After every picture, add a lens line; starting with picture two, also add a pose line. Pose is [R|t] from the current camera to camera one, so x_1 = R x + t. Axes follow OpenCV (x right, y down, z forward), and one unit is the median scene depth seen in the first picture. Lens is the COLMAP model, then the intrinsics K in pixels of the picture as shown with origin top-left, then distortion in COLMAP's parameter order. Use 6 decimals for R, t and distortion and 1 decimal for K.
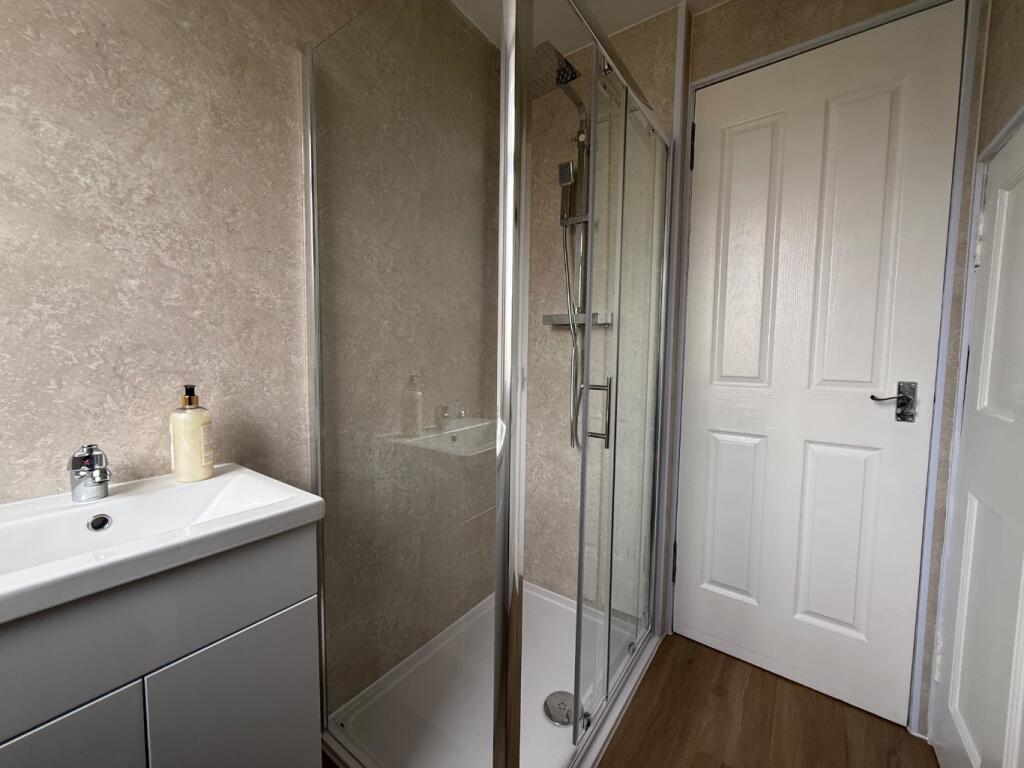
lens RADIAL K [[409.6, 0, 511.9], [0, 409.6, 383.9], [0, 0, 1]] dist [0.001626, 0.000019]
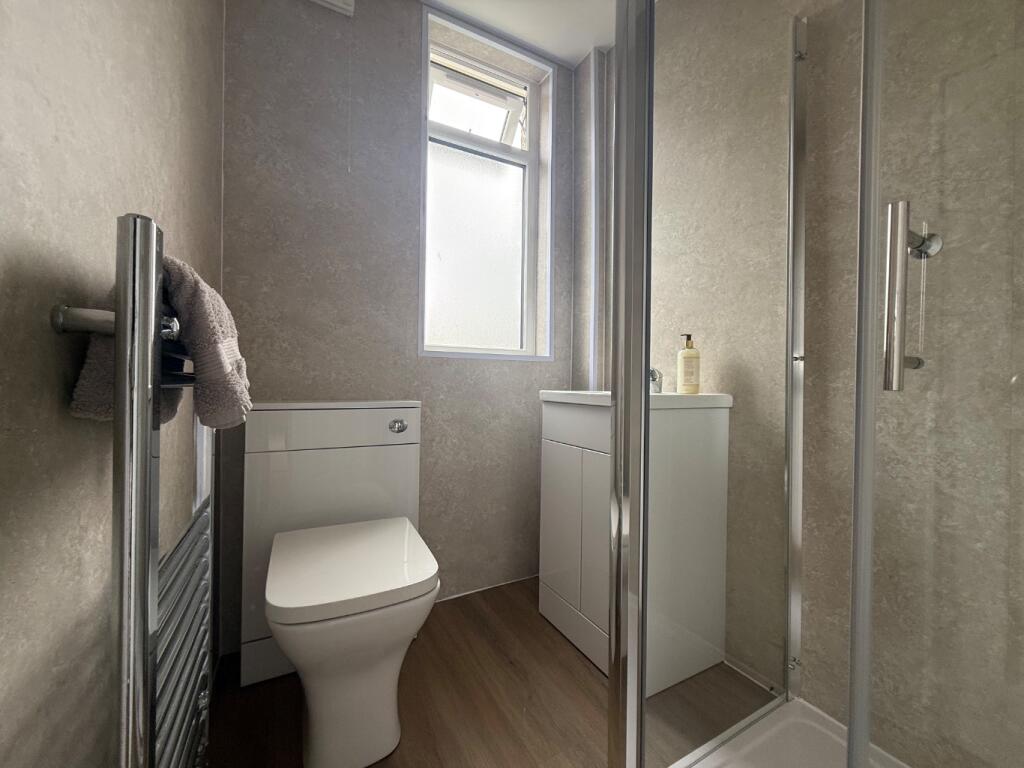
lens RADIAL K [[409.6, 0, 512.4], [0, 409.6, 384.2], [0, 0, 1]] dist [0.001626, 0.000019]
pose [[-0.436906, -0.017259, -0.899341, 0.561803], [-0.082457, 0.996375, 0.020937, -0.511178], [0.895720, 0.083305, -0.436745, 0.485673]]
